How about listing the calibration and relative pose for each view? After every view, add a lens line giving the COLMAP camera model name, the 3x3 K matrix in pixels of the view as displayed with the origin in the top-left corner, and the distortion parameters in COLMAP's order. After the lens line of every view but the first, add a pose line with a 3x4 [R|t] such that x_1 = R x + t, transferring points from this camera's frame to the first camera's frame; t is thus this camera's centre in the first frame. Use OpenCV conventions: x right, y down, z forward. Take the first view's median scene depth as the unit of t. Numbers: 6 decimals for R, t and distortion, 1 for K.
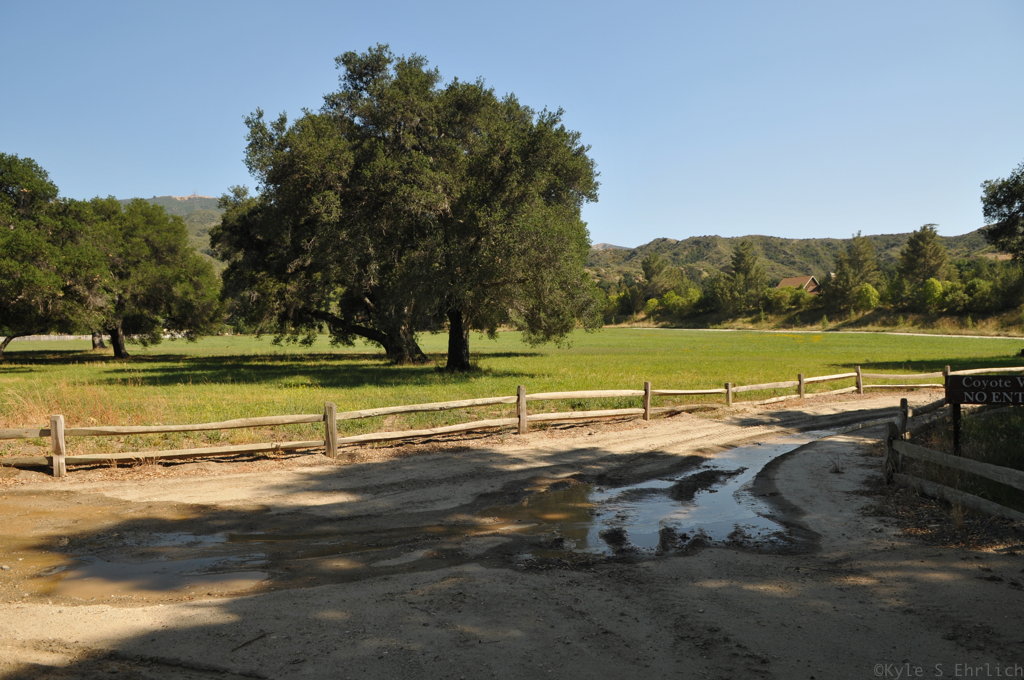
lens RADIAL K [[754.6, 0, 512.0], [0, 754.6, 340.0], [0, 0, 1]] dist [-0.027031, -0.031526]
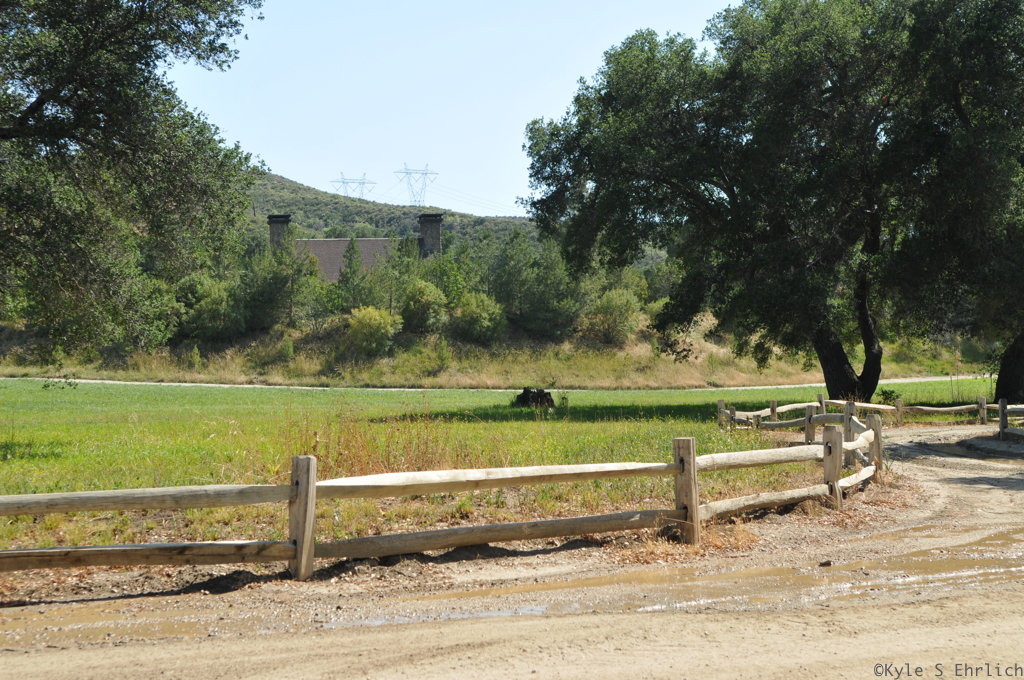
lens RADIAL K [[1787.3, 0, 512.0], [0, 1787.3, 340.0], [0, 0, 1]] dist [0.193893, -0.012281]
pose [[0.665205, 0.016209, 0.746485, -0.167924], [0.010795, 0.999451, -0.031321, 0.005162], [-0.746583, 0.028893, 0.664664, 0.009732]]
